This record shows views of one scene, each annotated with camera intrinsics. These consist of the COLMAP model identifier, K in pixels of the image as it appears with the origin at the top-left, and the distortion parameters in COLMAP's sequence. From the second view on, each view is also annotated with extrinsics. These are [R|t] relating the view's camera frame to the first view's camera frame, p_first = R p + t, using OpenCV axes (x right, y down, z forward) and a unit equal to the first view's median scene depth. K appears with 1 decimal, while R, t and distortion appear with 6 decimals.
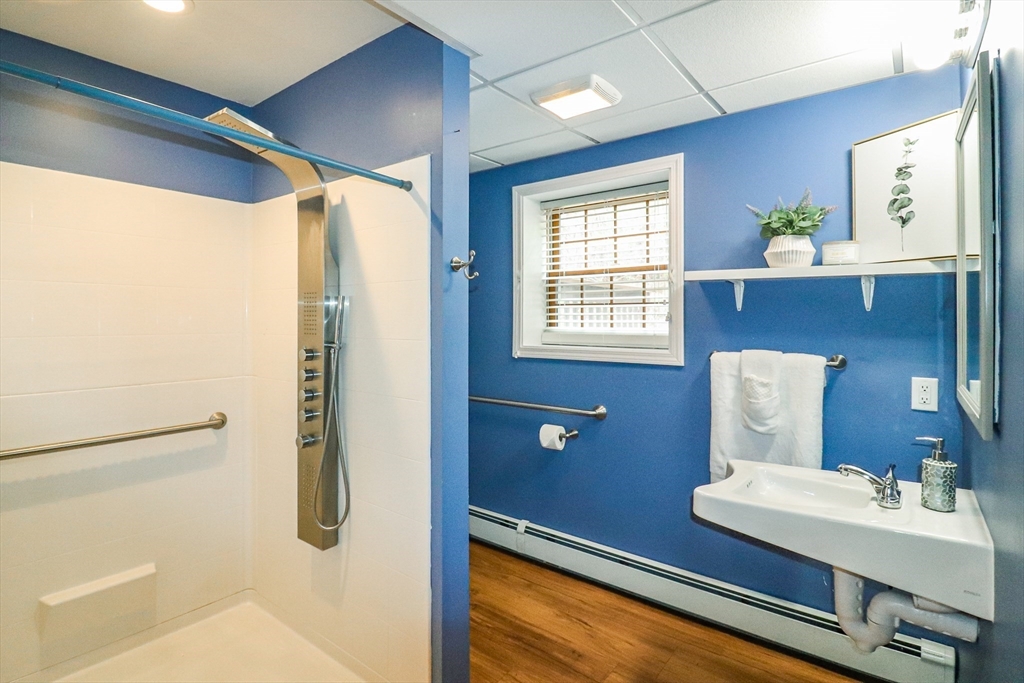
lens RADIAL K [[521.0, 0, 490.3], [0, 521.0, 319.2], [0, 0, 1]] dist [0.008325, -0.001094]
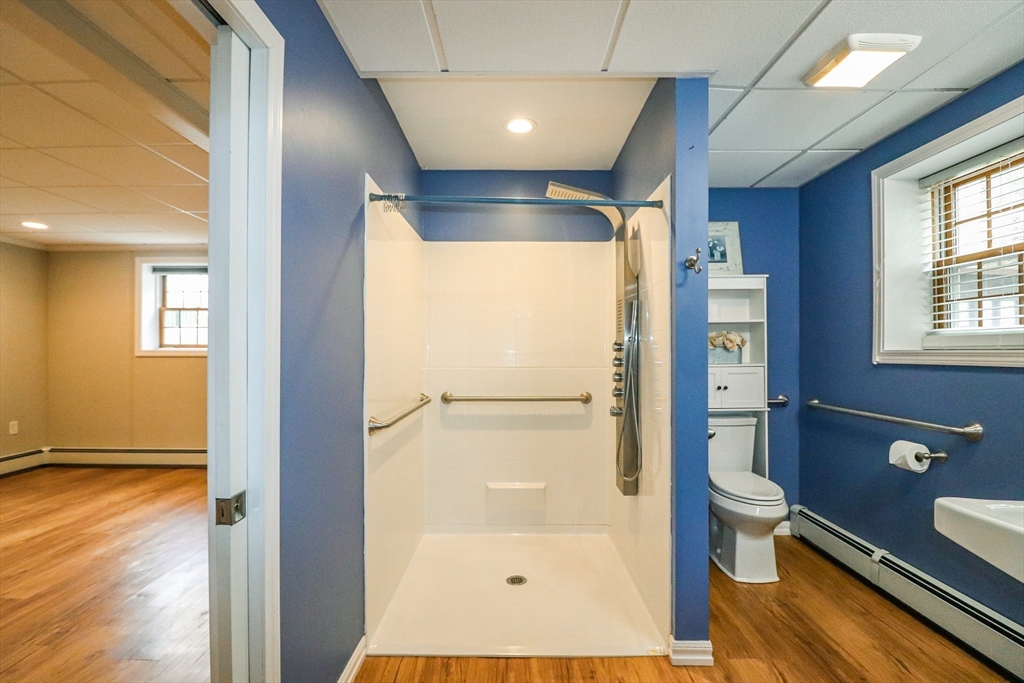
lens RADIAL K [[488.0, 0, 510.0], [0, 488.0, 347.4], [0, 0, 1]] dist [-0.008282, -0.007403]
pose [[0.624168, -0.003927, -0.781280, 0.319814], [0.000207, 0.999988, -0.004861, 0.053152], [0.781290, 0.002872, 0.624162, 0.008222]]
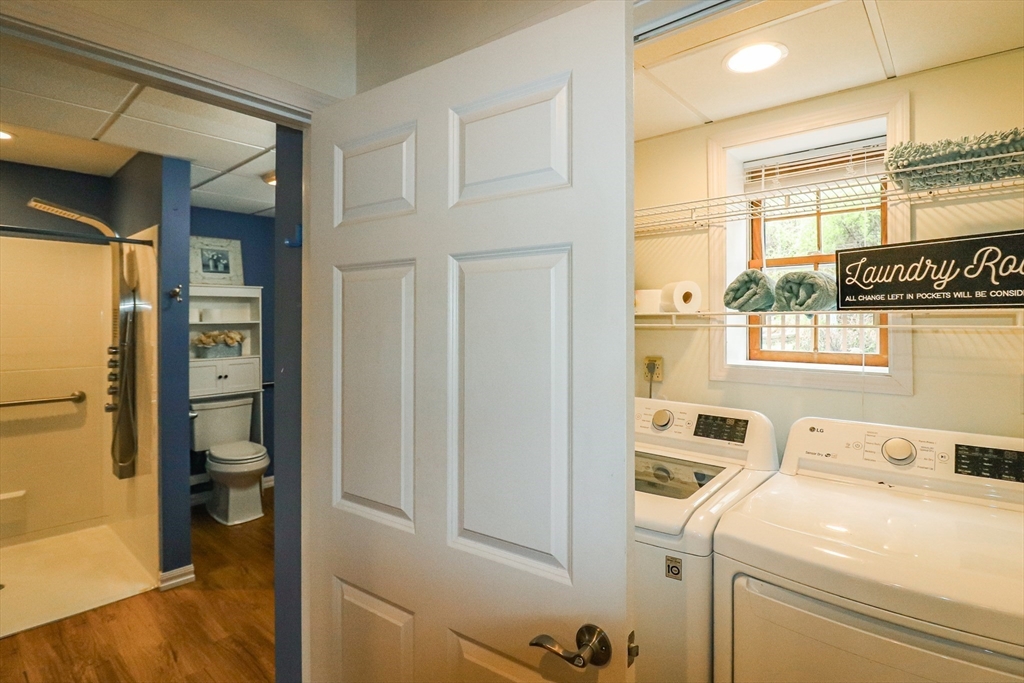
lens RADIAL K [[510.5, 0, 544.3], [0, 510.5, 319.7], [0, 0, 1]] dist [-0.011389, -0.006280]
pose [[0.999968, -0.001276, -0.007844, 0.646259], [0.001266, 0.999998, -0.001306, -0.013188], [0.007846, 0.001296, 0.999968, -0.317787]]
